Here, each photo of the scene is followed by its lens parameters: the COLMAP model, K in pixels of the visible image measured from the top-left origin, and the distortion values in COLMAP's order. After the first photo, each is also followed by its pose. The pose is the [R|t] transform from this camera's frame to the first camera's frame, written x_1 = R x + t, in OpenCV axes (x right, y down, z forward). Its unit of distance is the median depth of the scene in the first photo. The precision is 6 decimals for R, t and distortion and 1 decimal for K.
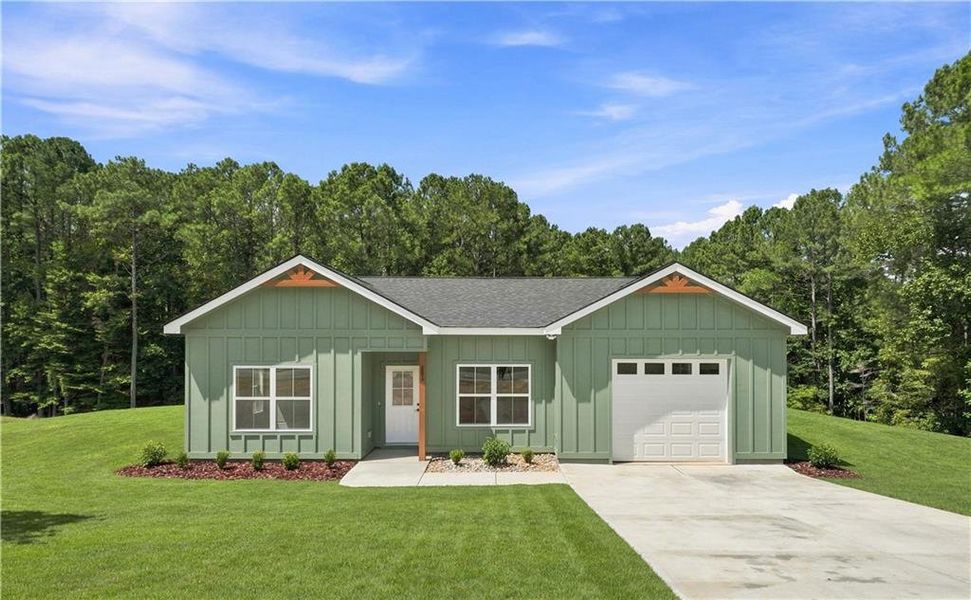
lens RADIAL K [[468.7, 0, 503.9], [0, 468.7, 344.8], [0, 0, 1]] dist [0.009886, -0.005885]
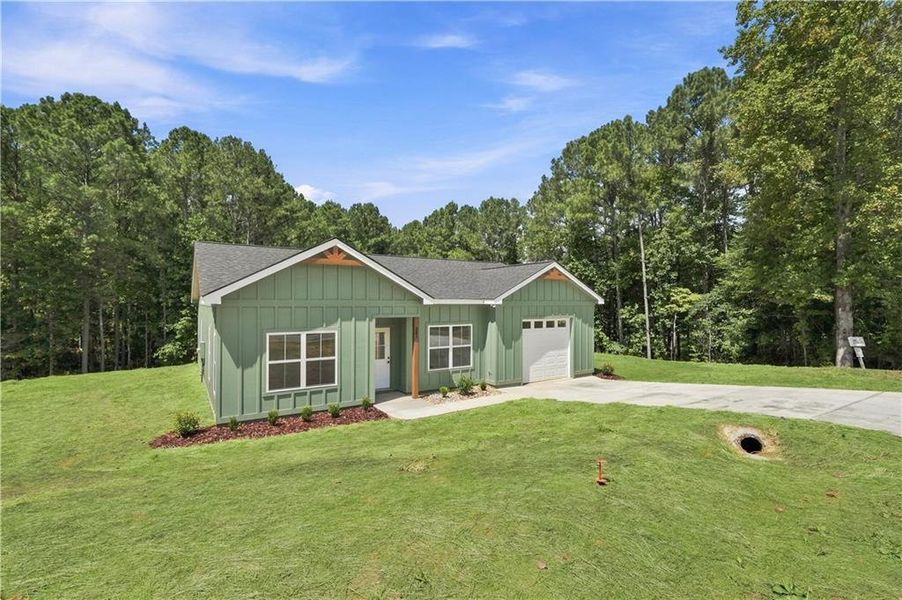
lens RADIAL K [[415.9, 0, 449.6], [0, 415.9, 297.3], [0, 0, 1]] dist [0.004470, -0.002789]
pose [[0.840380, 0.007875, 0.541940, -0.701988], [-0.002228, 0.999936, -0.011075, -0.027194], [-0.541992, 0.008100, 0.840344, -0.047817]]
